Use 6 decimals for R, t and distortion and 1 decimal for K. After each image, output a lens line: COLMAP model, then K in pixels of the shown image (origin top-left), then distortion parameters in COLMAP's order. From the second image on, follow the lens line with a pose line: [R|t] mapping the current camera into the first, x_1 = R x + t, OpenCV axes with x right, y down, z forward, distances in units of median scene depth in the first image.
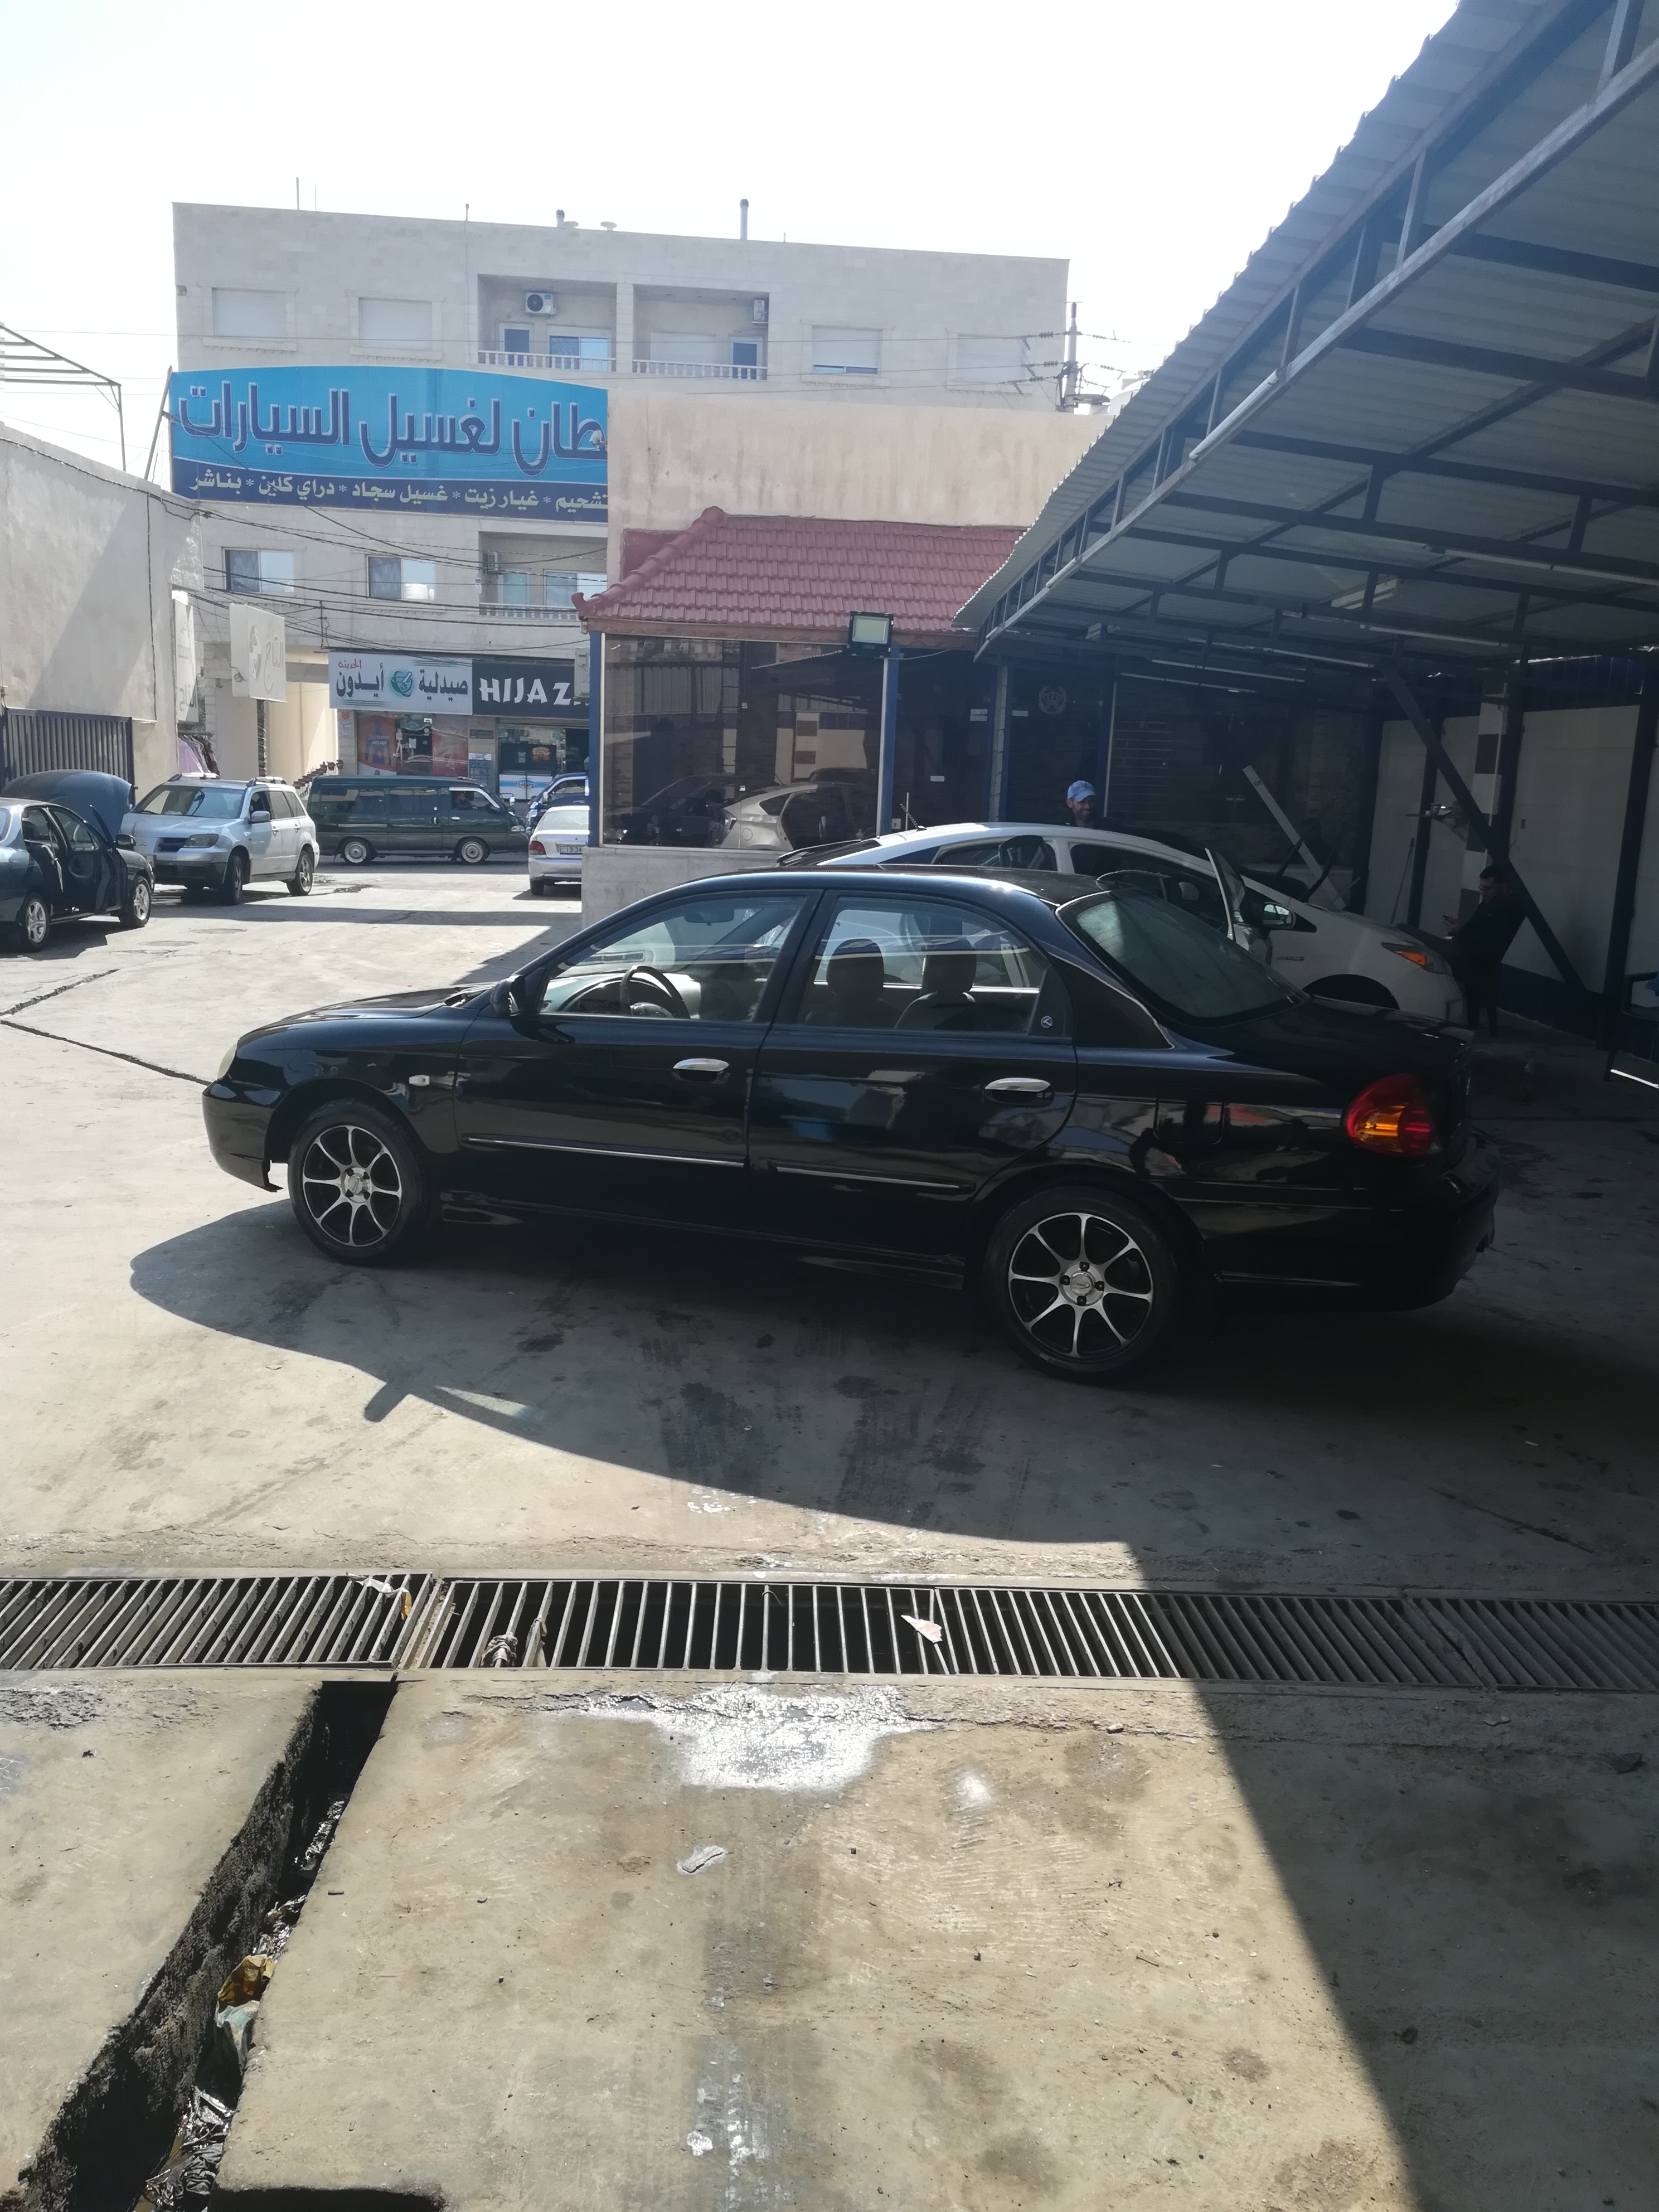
lens RADIAL K [[1697.4, 0, 819.7], [0, 1697.4, 1120.1], [0, 0, 1]] dist [0.067528, -0.085656]
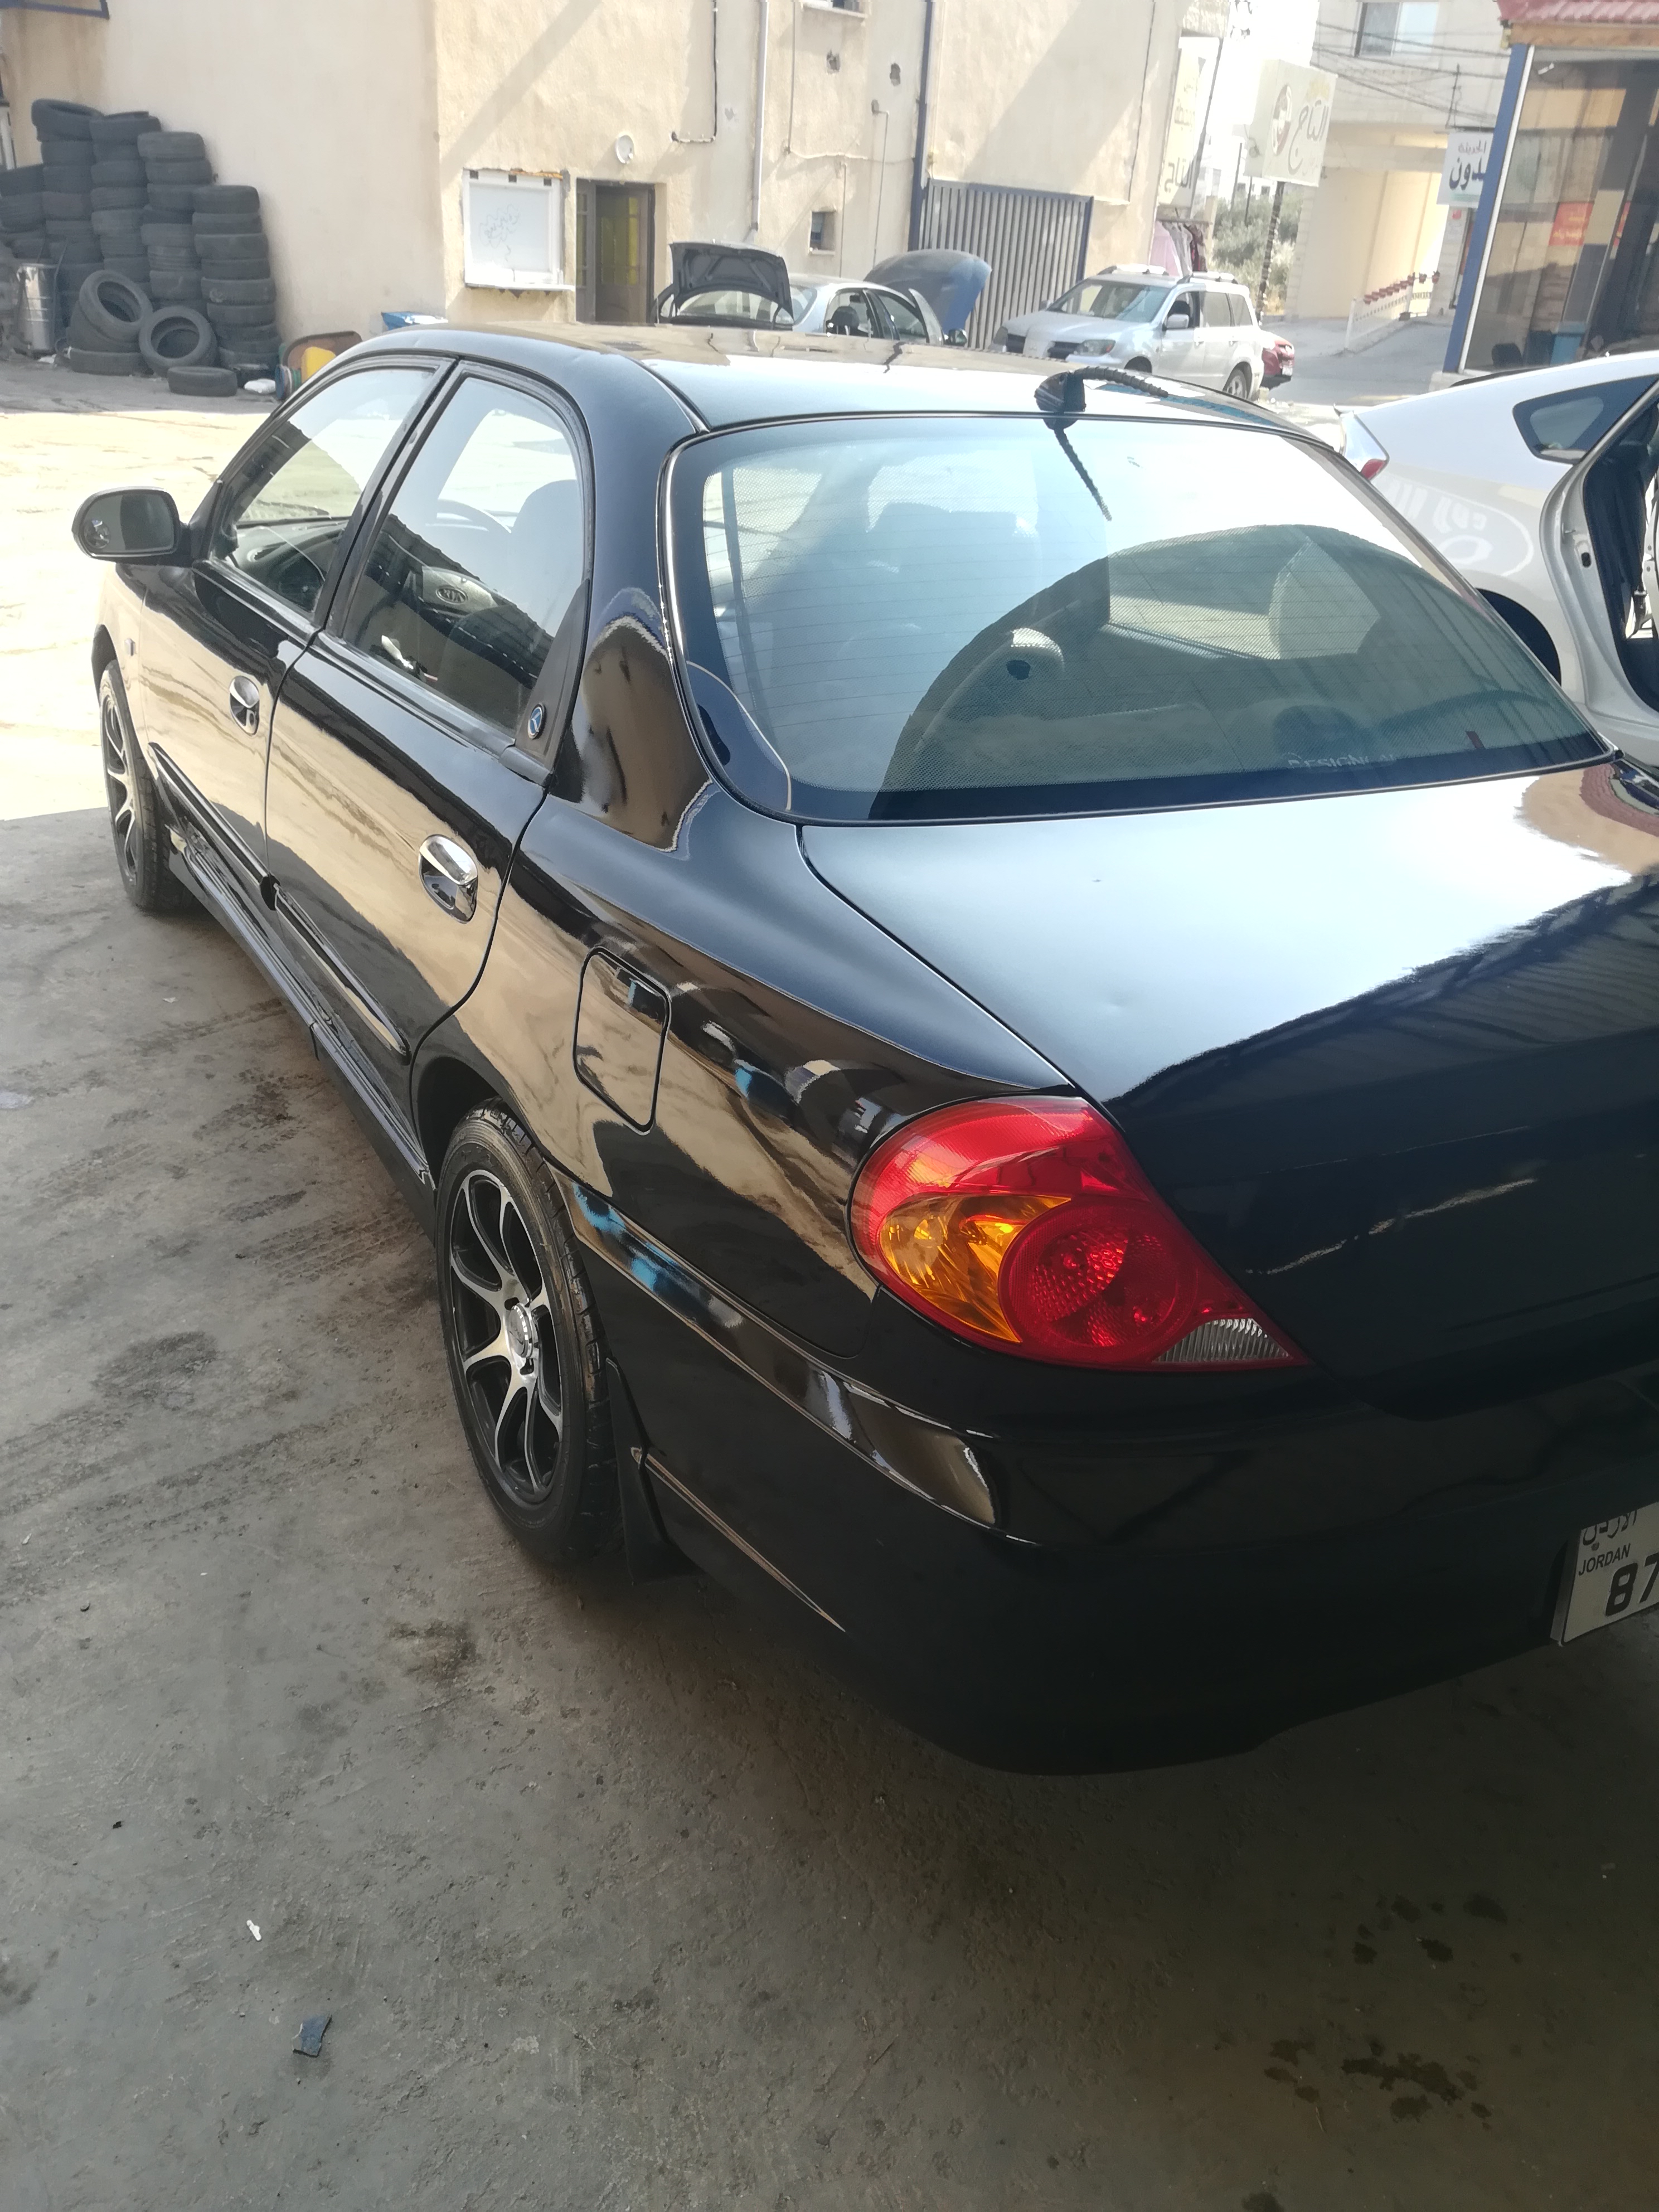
lens RADIAL K [[1697.4, 0, 819.7], [0, 1697.4, 1120.1], [0, 0, 1]] dist [0.067528, -0.085656]
pose [[0.806685, 0.290576, -0.514611, 0.400156], [-0.156380, 0.944689, 0.288285, -0.089046], [0.569916, -0.152080, 0.807507, 0.644353]]
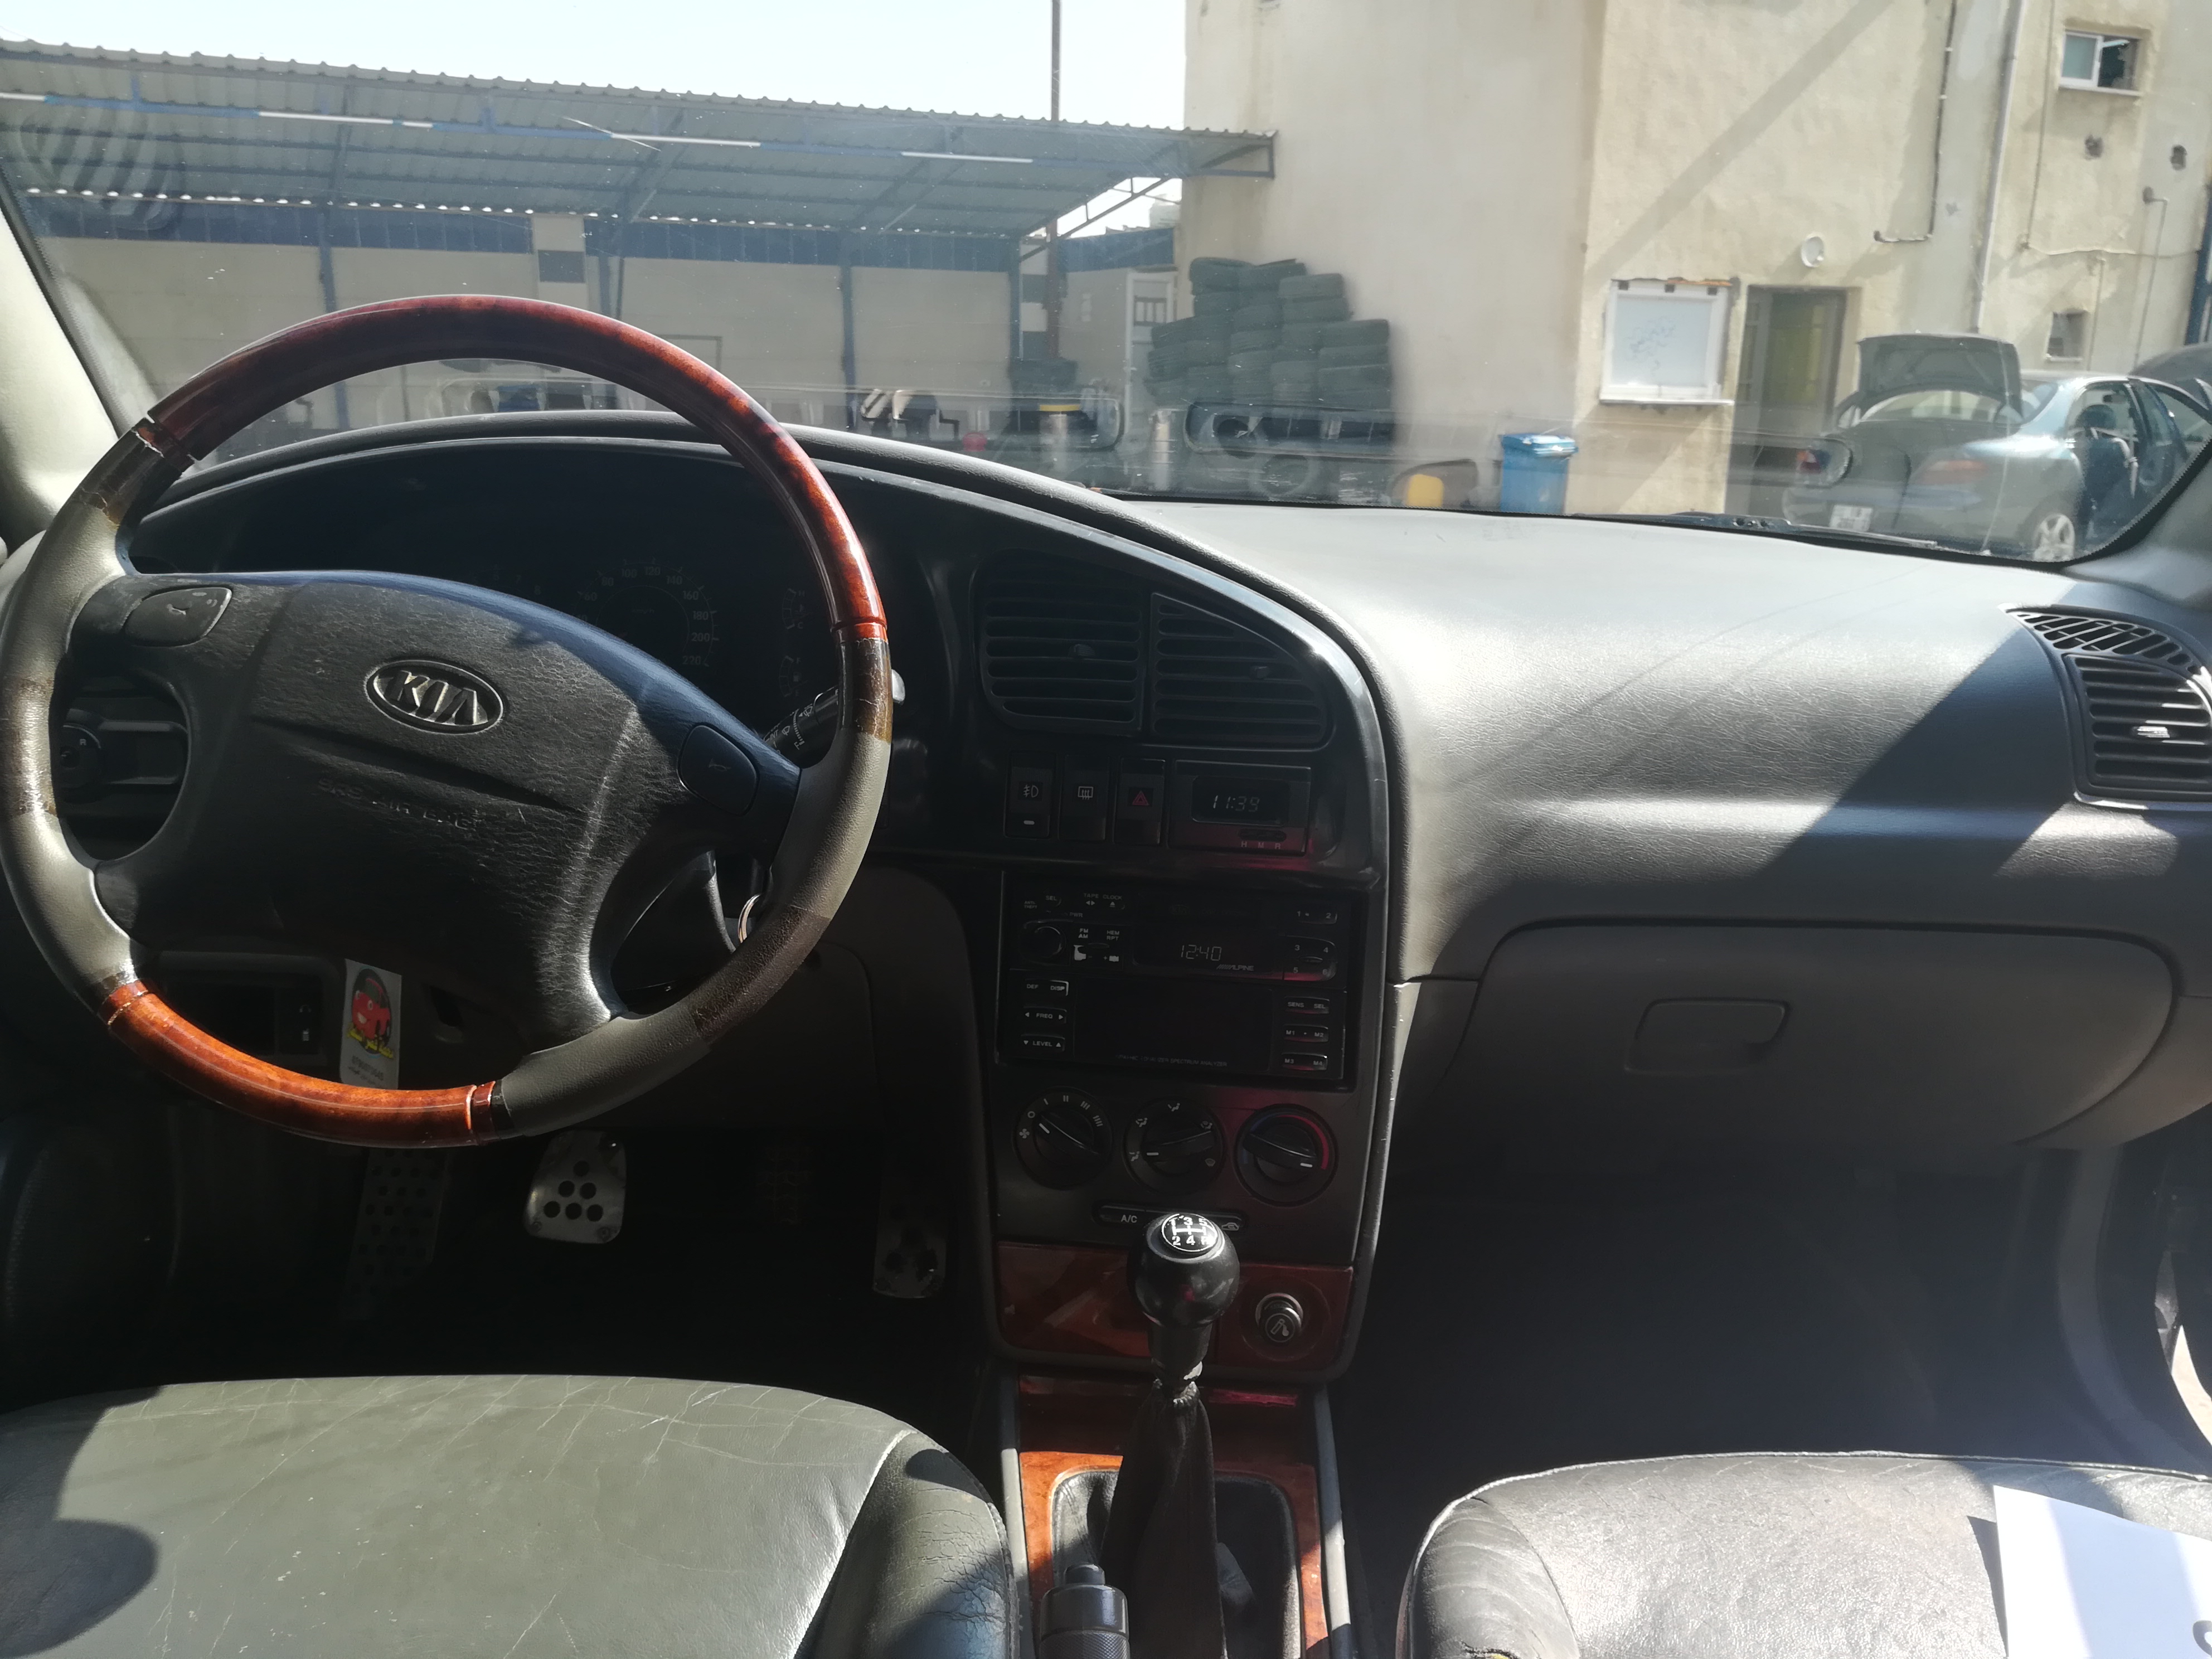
lens RADIAL K [[1743.8, 0, 1129.0], [0, 1743.8, 818.5], [0, 0, 1]] dist [0.055376, -0.077778]
pose [[0.454194, 0.194698, -0.869368, 0.045545], [-0.183385, 0.975363, 0.122628, -0.082994], [0.871824, 0.103732, 0.478709, 1.107562]]
